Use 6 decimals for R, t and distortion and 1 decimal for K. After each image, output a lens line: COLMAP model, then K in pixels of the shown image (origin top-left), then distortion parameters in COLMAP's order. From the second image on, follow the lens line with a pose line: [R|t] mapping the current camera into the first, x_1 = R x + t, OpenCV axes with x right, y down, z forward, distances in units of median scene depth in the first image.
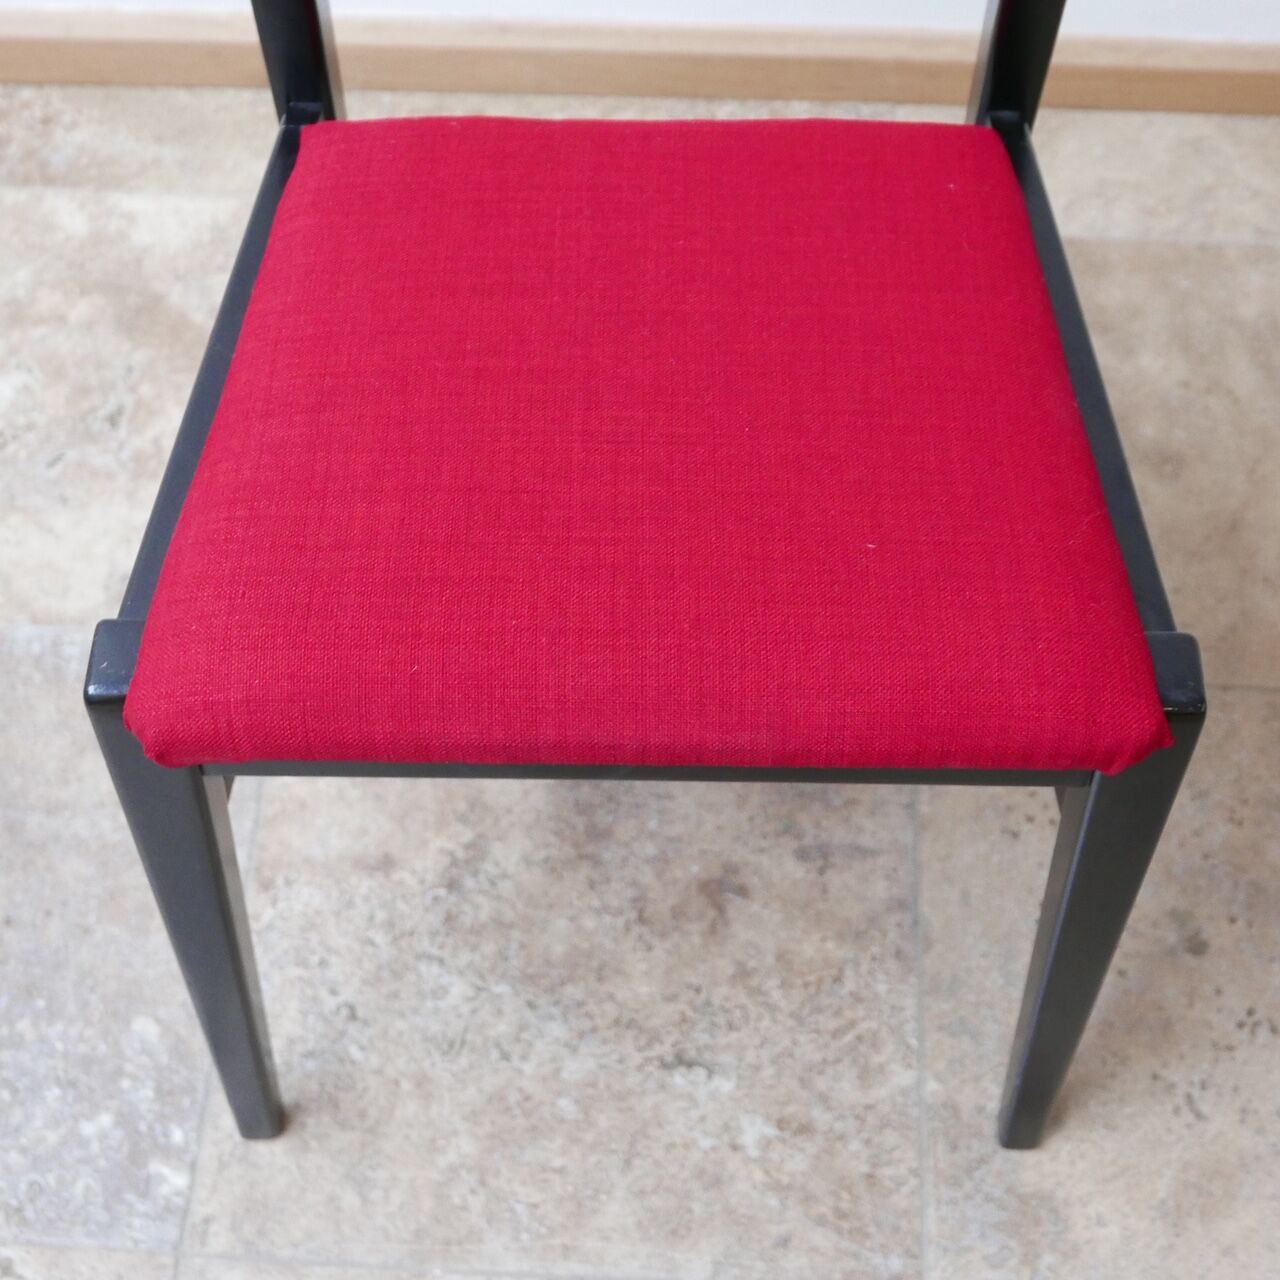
lens RADIAL K [[2383.4, 0, 642.9], [0, 2383.4, 640.4], [0, 0, 1]] dist [-0.024614, 0.000000]
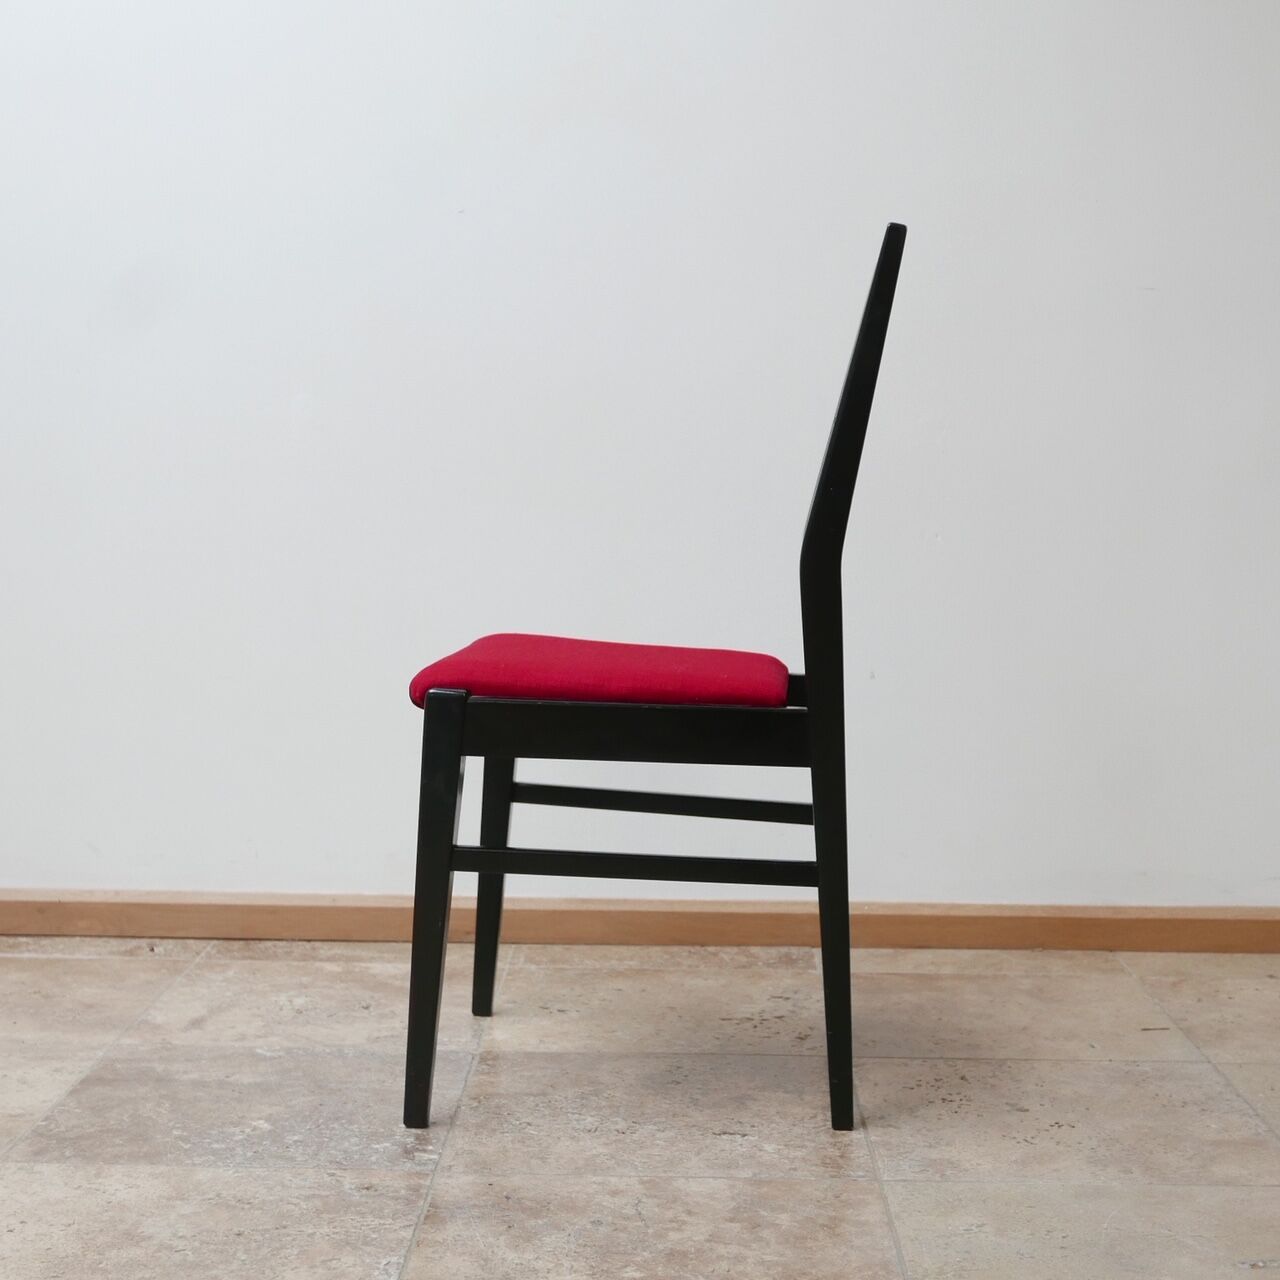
lens RADIAL K [[2383.4, 0, 637.0], [0, 2383.4, 640.3], [0, 0, 1]] dist [-0.024614, 0.000000]
pose [[0.999221, 0.006353, 0.038947, -0.110682], [0.025772, 0.642350, -0.765978, 1.200139], [-0.029884, 0.766385, 0.641686, -0.340356]]
